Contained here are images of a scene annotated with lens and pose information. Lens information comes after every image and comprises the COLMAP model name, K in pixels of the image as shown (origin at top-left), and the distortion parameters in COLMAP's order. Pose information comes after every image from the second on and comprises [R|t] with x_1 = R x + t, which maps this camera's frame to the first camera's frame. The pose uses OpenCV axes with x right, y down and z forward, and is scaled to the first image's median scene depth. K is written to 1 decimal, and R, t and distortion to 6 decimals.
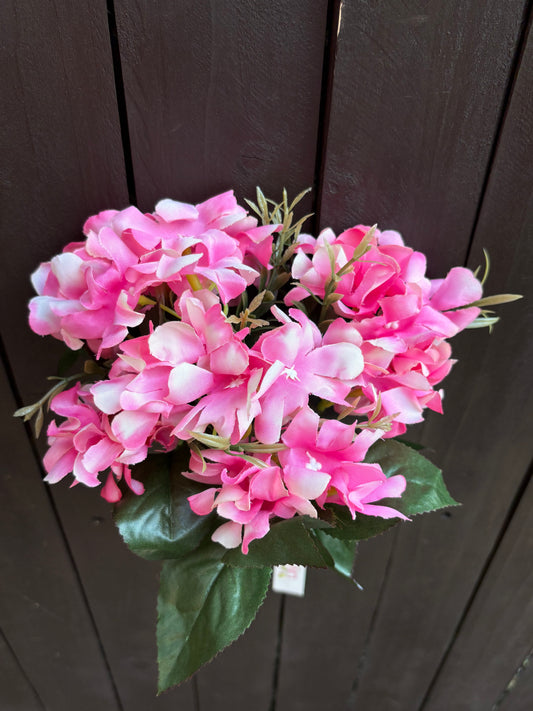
lens RADIAL K [[720.2, 0, 343.8], [0, 720.2, 391.0], [0, 0, 1]] dist [-0.003733, -0.000350]
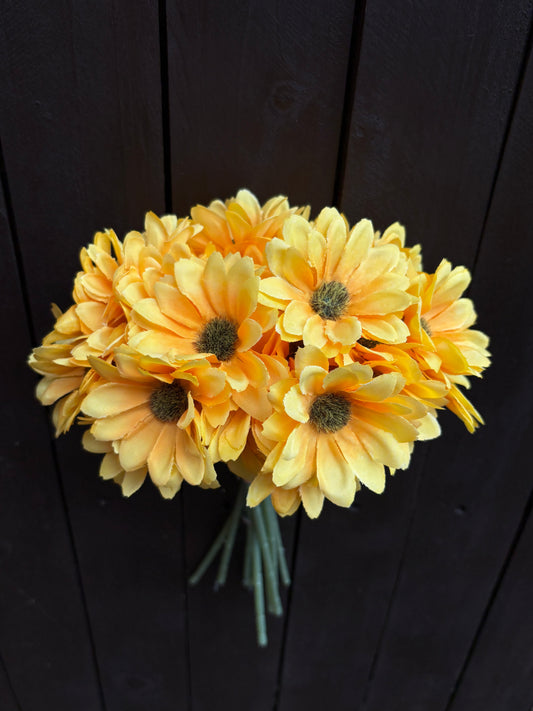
lens RADIAL K [[625.3, 0, 334.6], [0, 625.3, 311.4], [0, 0, 1]] dist [-0.012669, 0.008480]
pose [[0.999477, 0.024011, -0.021662, -0.025810], [-0.028394, 0.972181, -0.232505, 0.182901], [0.015476, 0.232999, 0.972354, 0.191923]]
